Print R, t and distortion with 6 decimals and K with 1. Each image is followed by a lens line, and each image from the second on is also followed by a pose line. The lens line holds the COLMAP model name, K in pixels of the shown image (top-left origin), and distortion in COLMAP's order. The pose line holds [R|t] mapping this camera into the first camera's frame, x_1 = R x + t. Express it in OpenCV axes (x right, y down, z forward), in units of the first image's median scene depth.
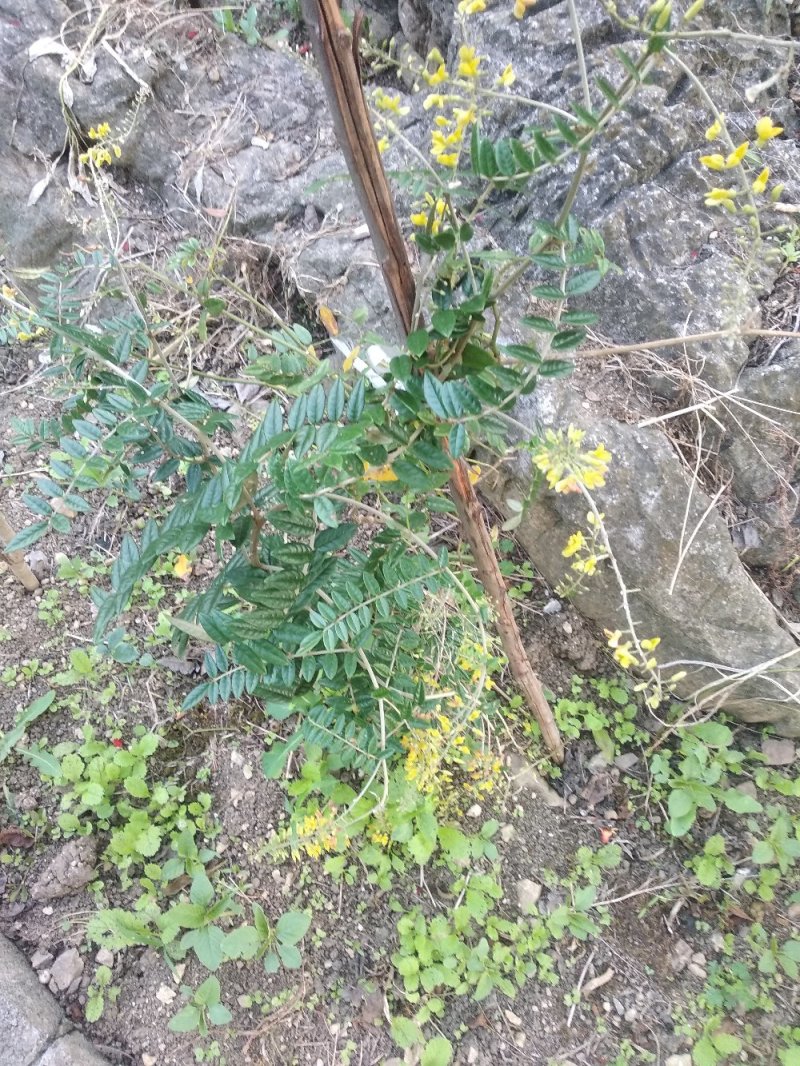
lens RADIAL K [[905.2, 0, 400.0], [0, 905.2, 533.0], [0, 0, 1]] dist [0.006257, -0.101626]
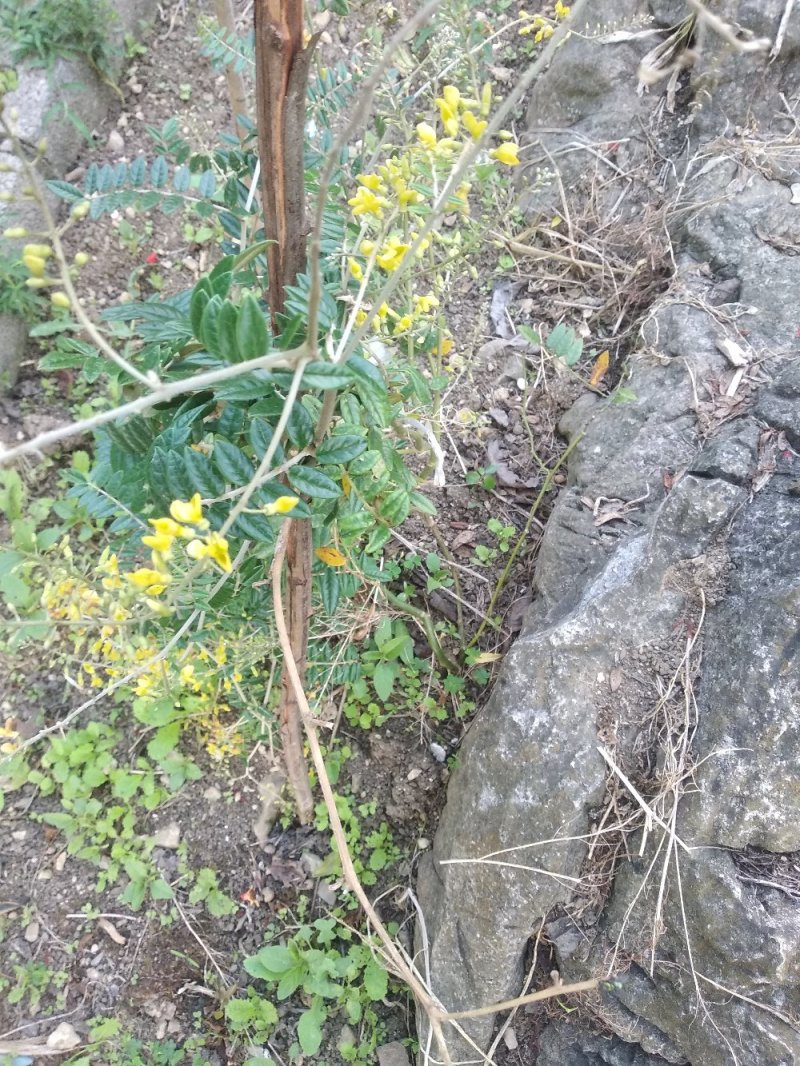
lens RADIAL K [[905.2, 0, 400.0], [0, 905.2, 533.0], [0, 0, 1]] dist [0.006257, -0.101626]
pose [[0.381907, 0.874618, -0.298649, 0.244725], [-0.819369, 0.469906, 0.328364, -0.293473], [0.427530, 0.119299, 0.896095, 0.178290]]
